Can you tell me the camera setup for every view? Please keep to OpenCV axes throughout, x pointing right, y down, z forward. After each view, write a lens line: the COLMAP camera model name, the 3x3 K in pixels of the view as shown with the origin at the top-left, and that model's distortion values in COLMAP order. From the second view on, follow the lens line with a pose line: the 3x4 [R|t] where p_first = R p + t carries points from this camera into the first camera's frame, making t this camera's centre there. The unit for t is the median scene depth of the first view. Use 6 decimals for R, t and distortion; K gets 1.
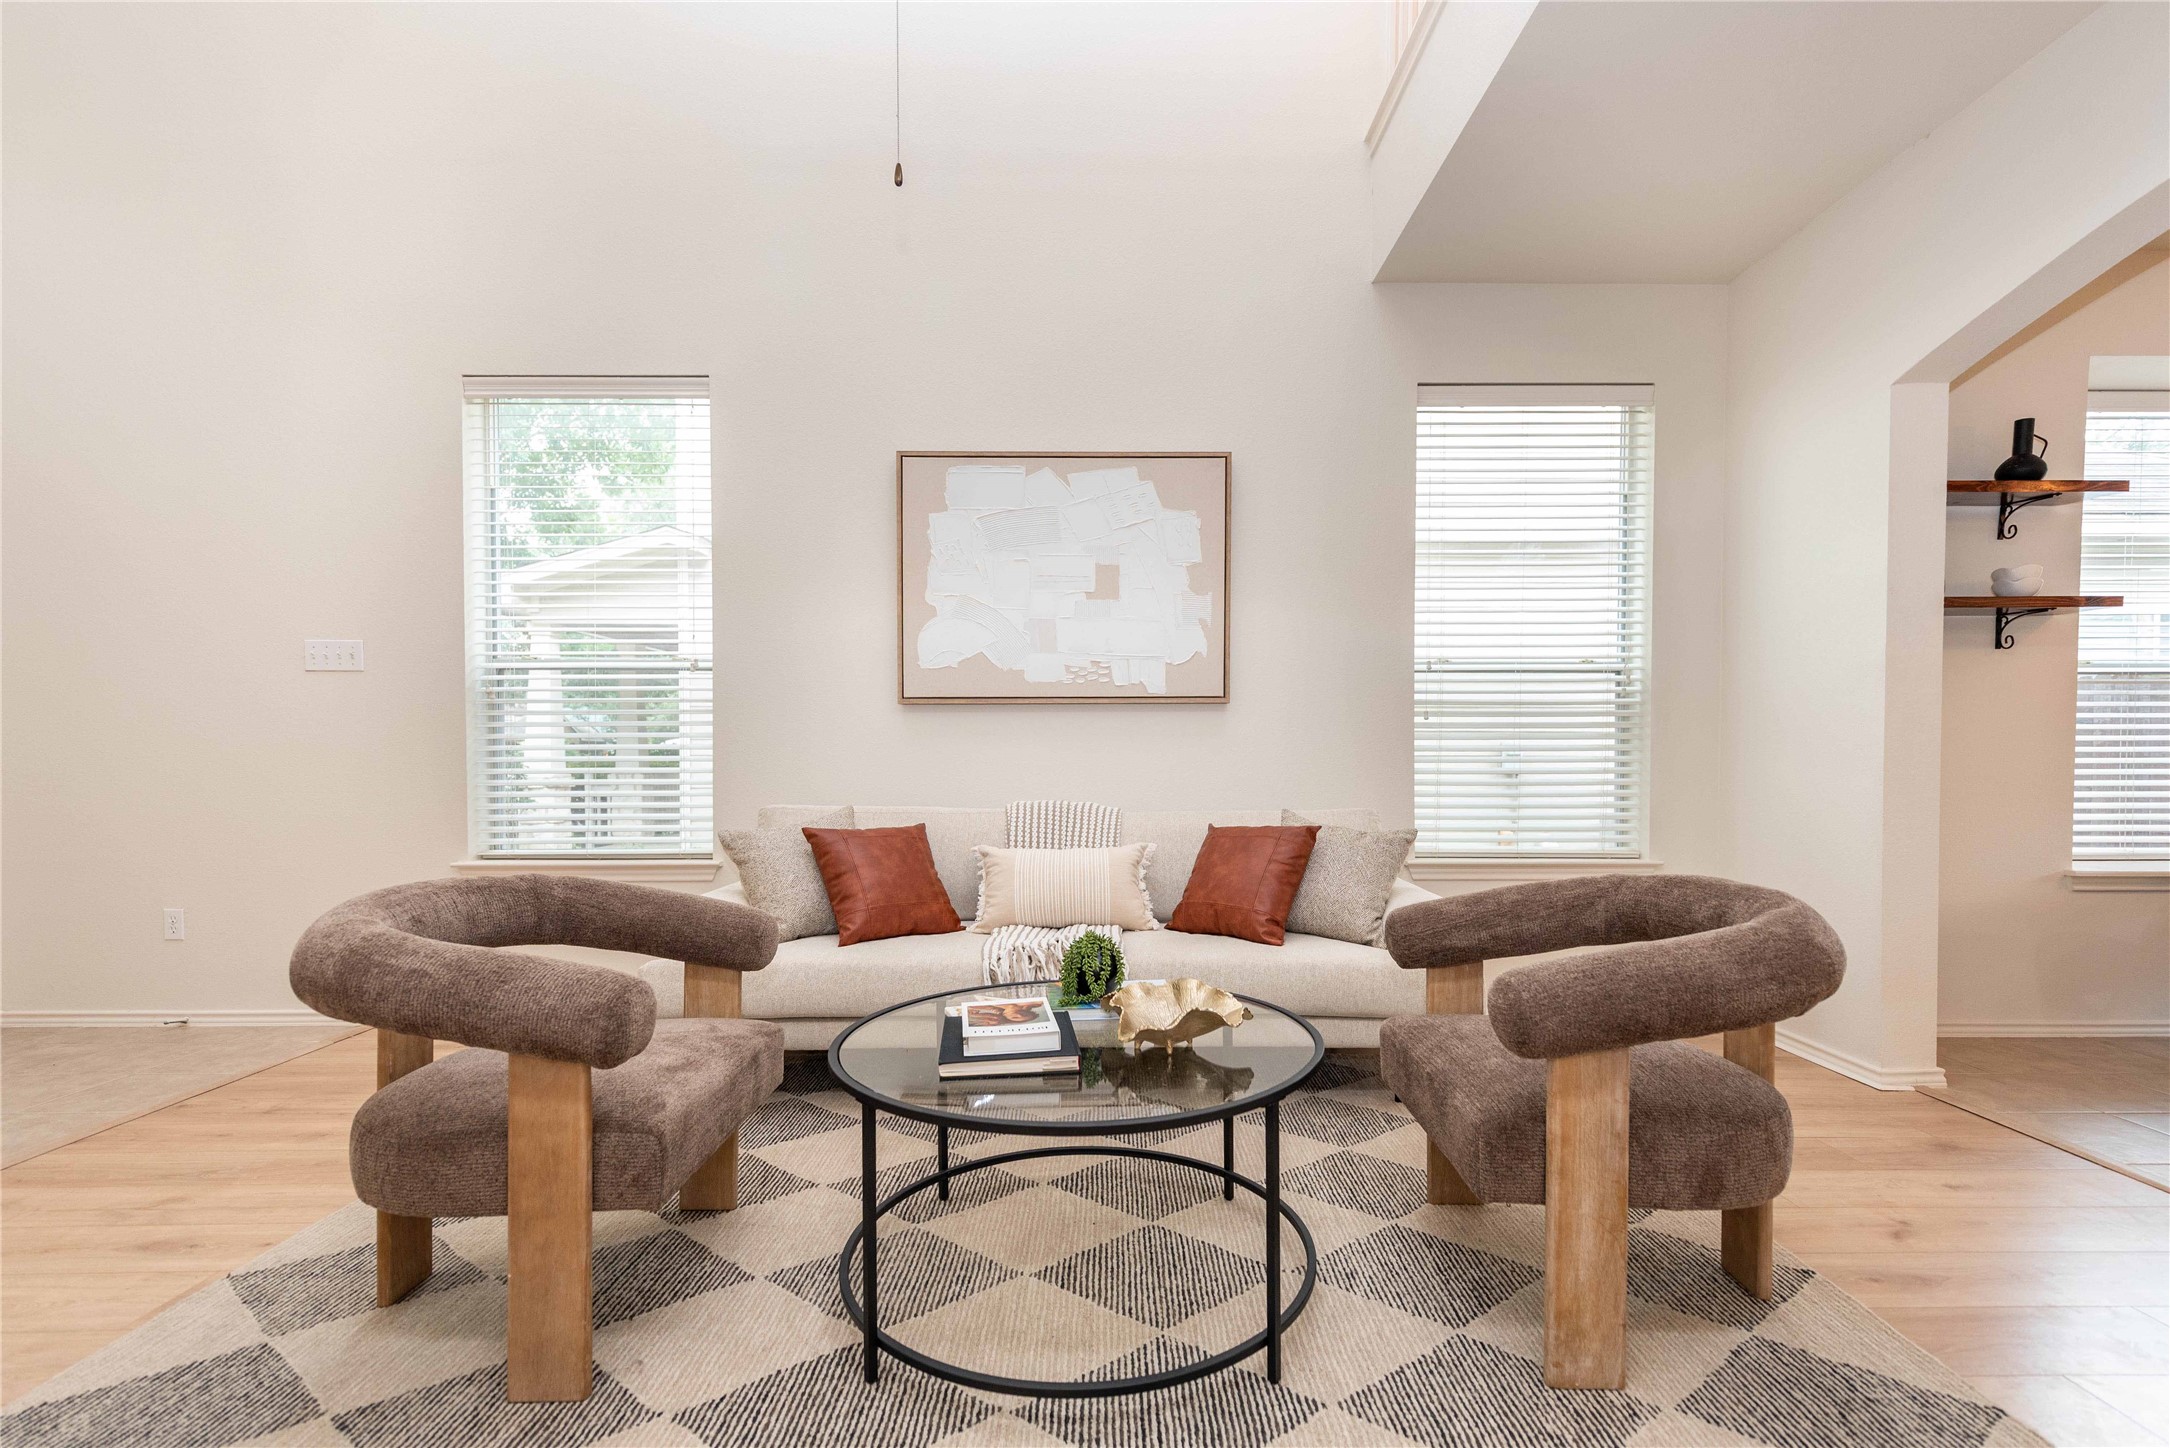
lens RADIAL K [[998.2, 0, 1085.8], [0, 998.2, 761.3], [0, 0, 1]] dist [0.005551, 0.000962]
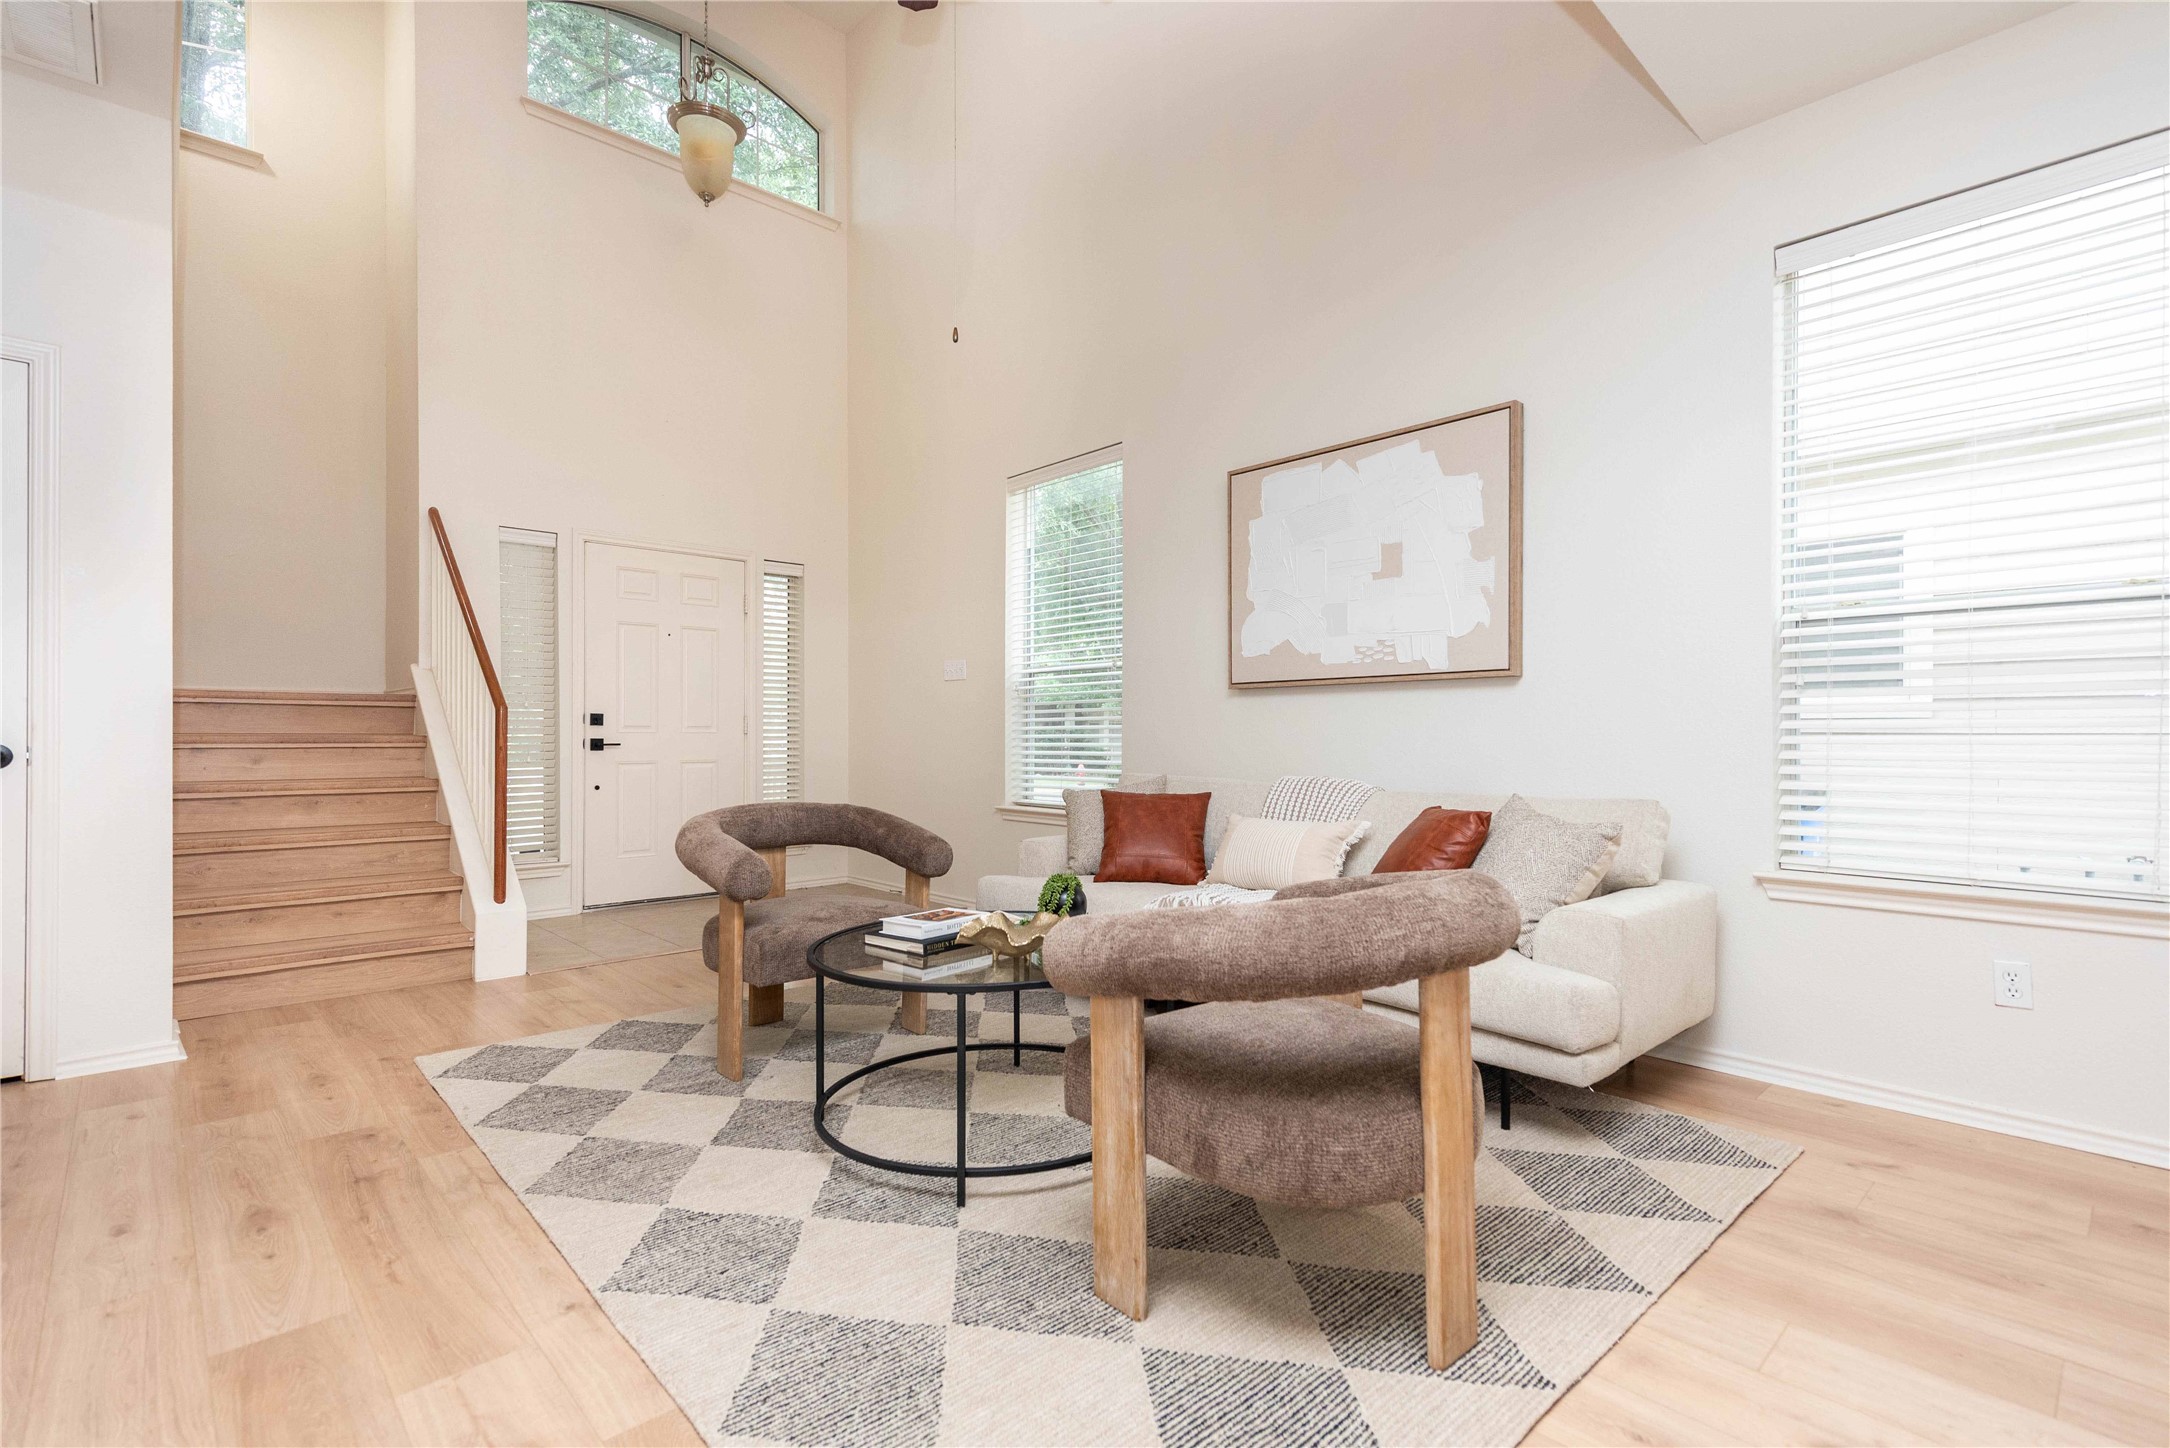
lens RADIAL K [[998.2, 0, 1077.3], [0, 998.2, 729.1], [0, 0, 1]] dist [0.005551, 0.000962]
pose [[0.671380, -0.003802, -0.741103, 0.552121], [-0.004378, 0.999949, -0.009096, 0.000019], [0.741100, 0.009352, 0.671329, 0.095069]]
